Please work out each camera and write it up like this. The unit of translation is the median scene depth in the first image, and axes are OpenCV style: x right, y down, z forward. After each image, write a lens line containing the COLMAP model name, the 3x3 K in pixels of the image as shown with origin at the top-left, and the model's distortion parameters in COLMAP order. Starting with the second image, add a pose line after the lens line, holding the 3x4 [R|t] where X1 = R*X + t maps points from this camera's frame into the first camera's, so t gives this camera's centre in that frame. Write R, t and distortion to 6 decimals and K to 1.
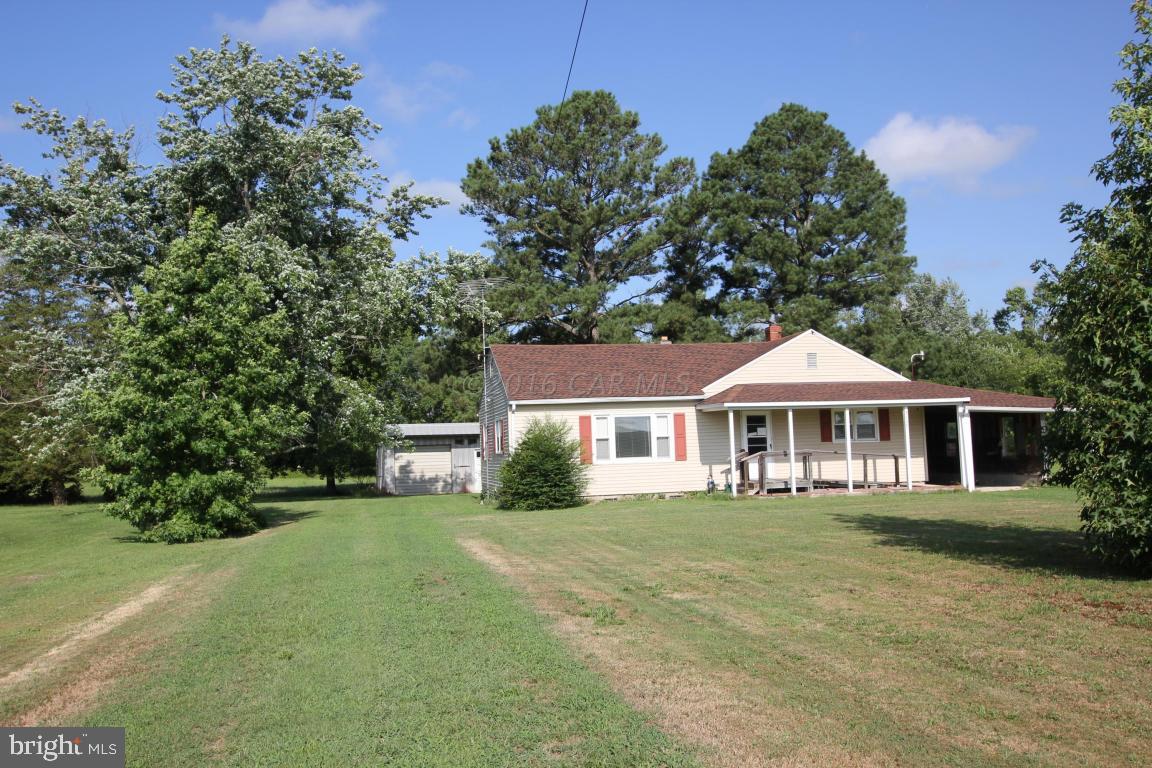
lens RADIAL K [[1037.0, 0, 571.8], [0, 1037.0, 367.5], [0, 0, 1]] dist [0.034205, -0.000267]
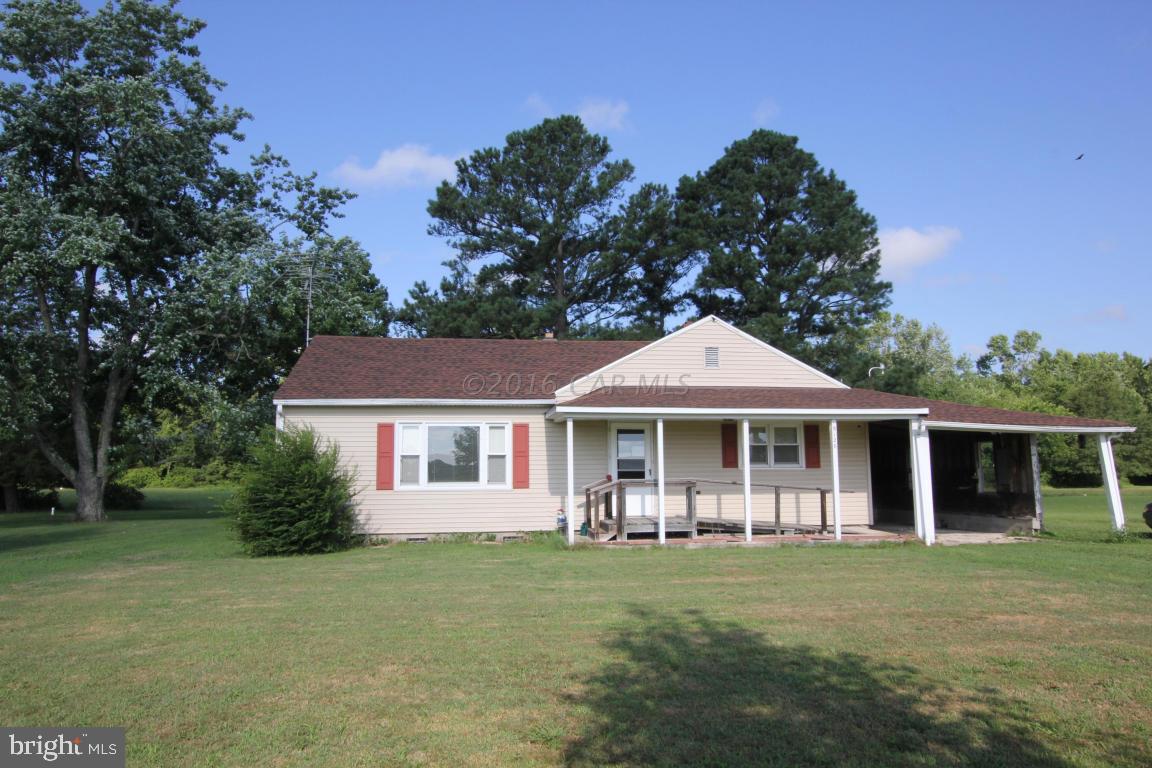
lens RADIAL K [[794.6, 0, 575.9], [0, 794.6, 365.5], [0, 0, 1]] dist [-0.000774, -0.000229]
pose [[0.996240, 0.014117, -0.085480, 0.183180], [-0.018560, 0.998506, -0.051401, 0.030389], [0.084626, 0.052794, 0.995013, 0.427265]]
